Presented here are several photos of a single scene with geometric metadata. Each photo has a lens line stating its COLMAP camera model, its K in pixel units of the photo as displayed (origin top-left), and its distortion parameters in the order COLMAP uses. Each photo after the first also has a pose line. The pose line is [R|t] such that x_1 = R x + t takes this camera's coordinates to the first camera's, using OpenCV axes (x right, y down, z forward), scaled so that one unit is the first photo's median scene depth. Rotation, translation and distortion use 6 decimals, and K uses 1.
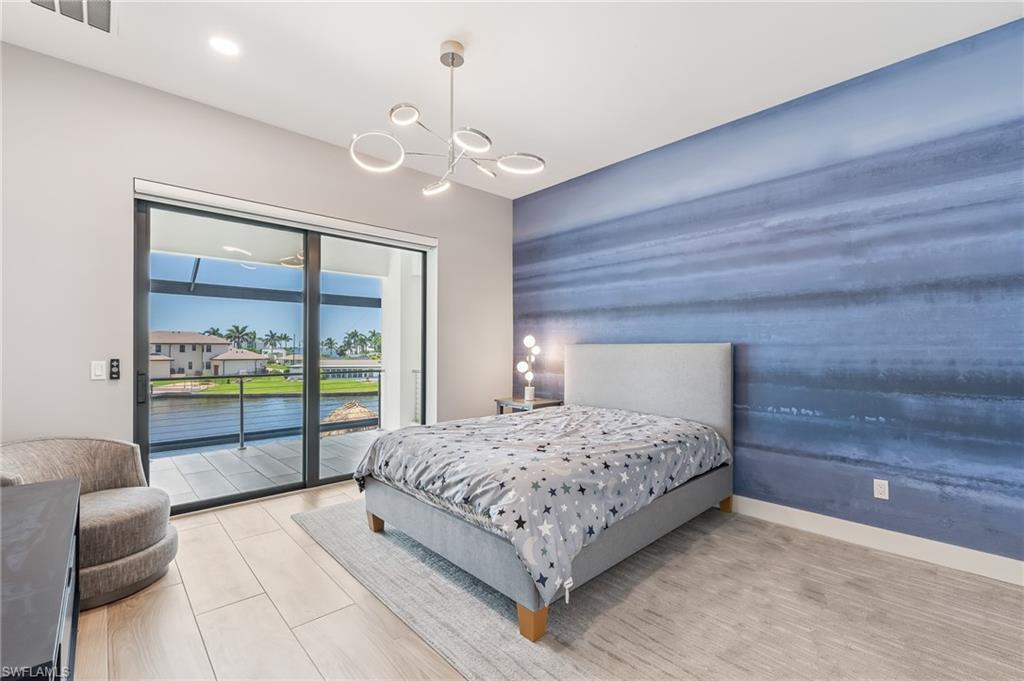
lens RADIAL K [[438.7, 0, 510.5], [0, 438.7, 340.5], [0, 0, 1]] dist [0.000171, -0.000168]
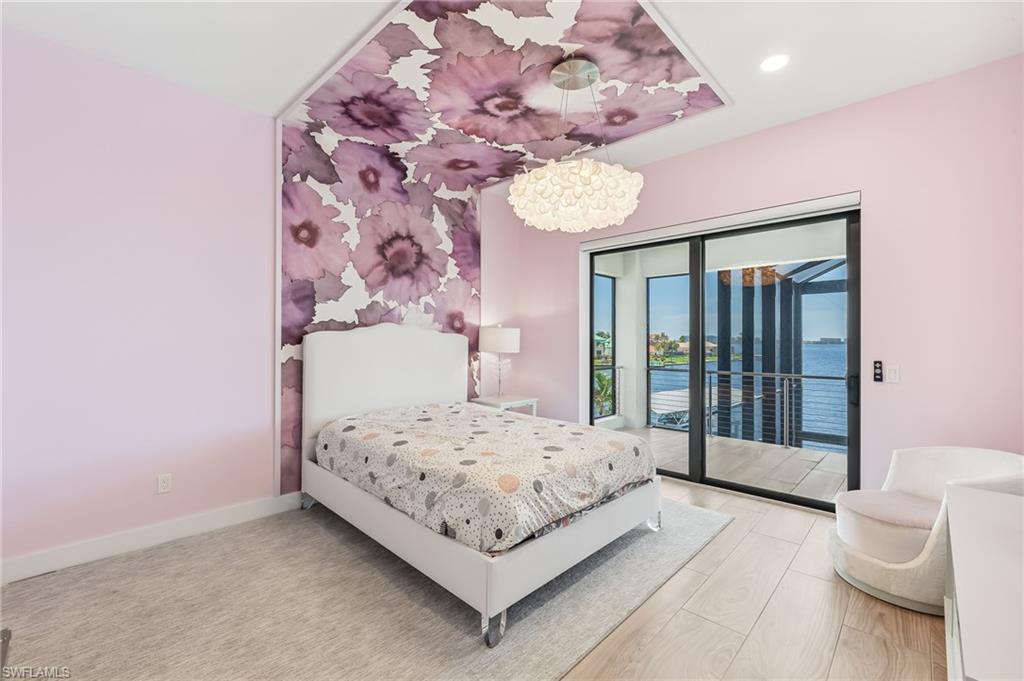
lens RADIAL K [[438.7, 0, 510.5], [0, 438.7, 343.7], [0, 0, 1]] dist [0.000171, -0.000168]
pose [[0.057323, -0.005047, -0.998343, 0.083019], [0.006196, 0.999970, -0.004699, 0.001078], [0.998336, -0.005917, 0.057352, 0.074758]]
